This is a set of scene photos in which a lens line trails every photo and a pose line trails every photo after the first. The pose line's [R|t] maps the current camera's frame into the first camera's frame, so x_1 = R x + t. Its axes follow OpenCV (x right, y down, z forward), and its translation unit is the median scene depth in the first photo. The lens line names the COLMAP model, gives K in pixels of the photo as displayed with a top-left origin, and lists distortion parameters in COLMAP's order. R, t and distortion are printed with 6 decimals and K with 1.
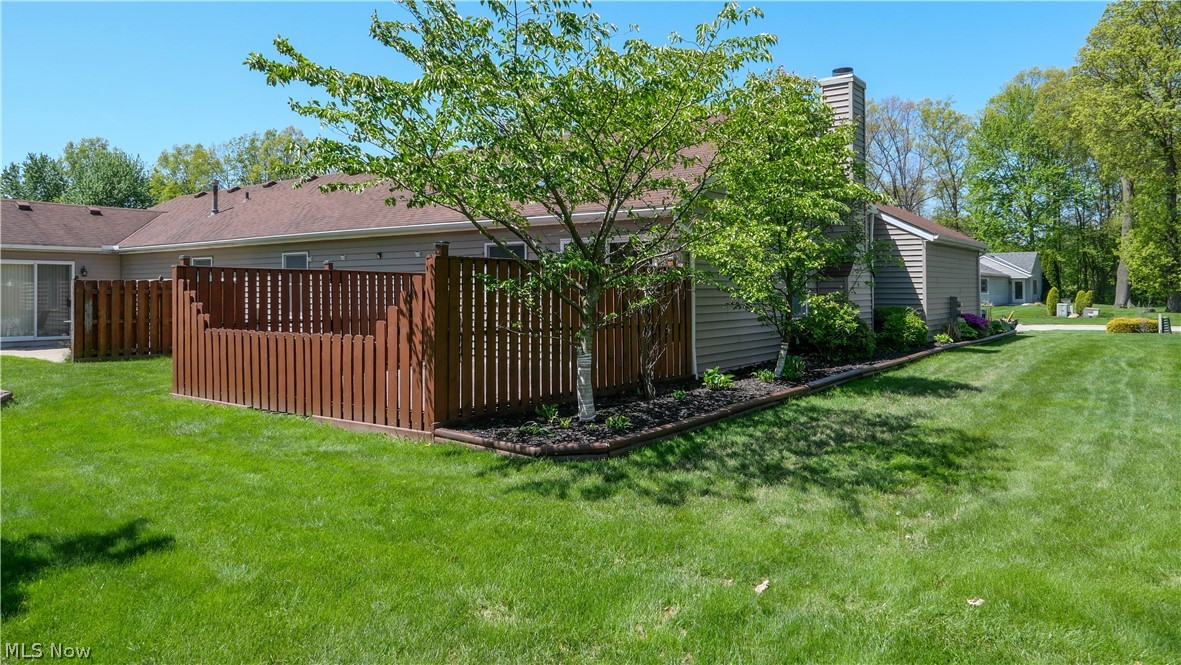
lens RADIAL K [[839.4, 0, 588.8], [0, 839.4, 287.3], [0, 0, 1]] dist [-0.006917, -0.001413]
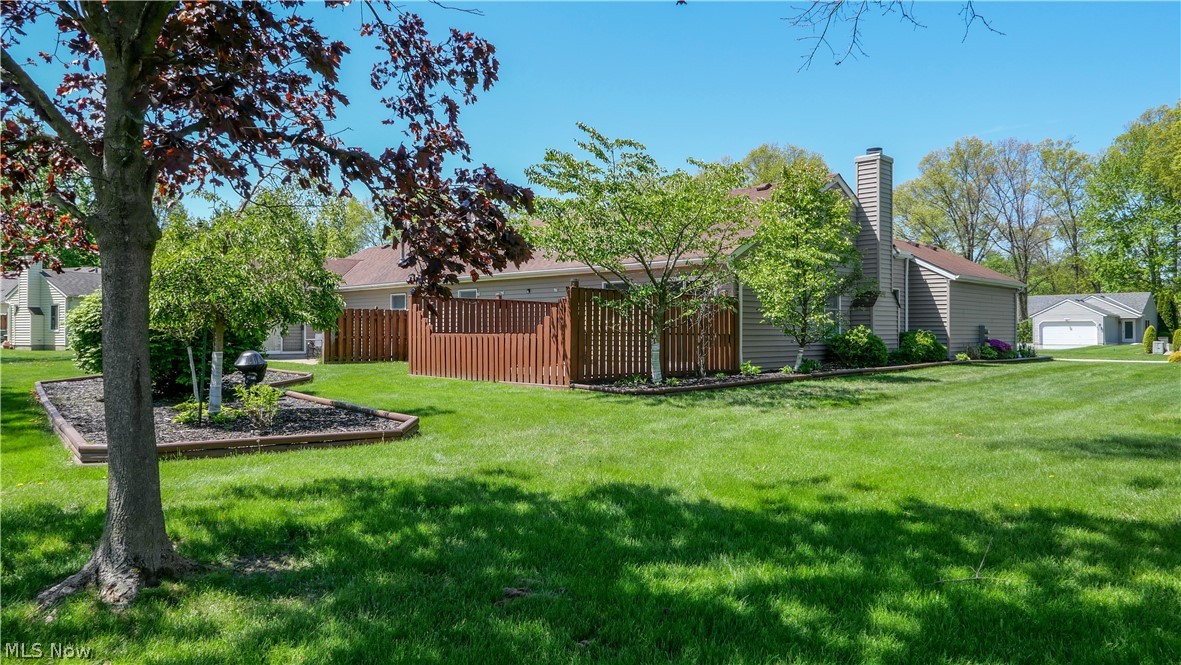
lens RADIAL K [[814.3, 0, 592.8], [0, 814.3, 328.6], [0, 0, 1]] dist [0.002174, 0.002945]
pose [[0.990020, 0.005005, -0.140840, 0.049834], [-0.005038, 0.999987, 0.000124, 0.023523], [0.140839, 0.000587, 0.990032, -0.331881]]
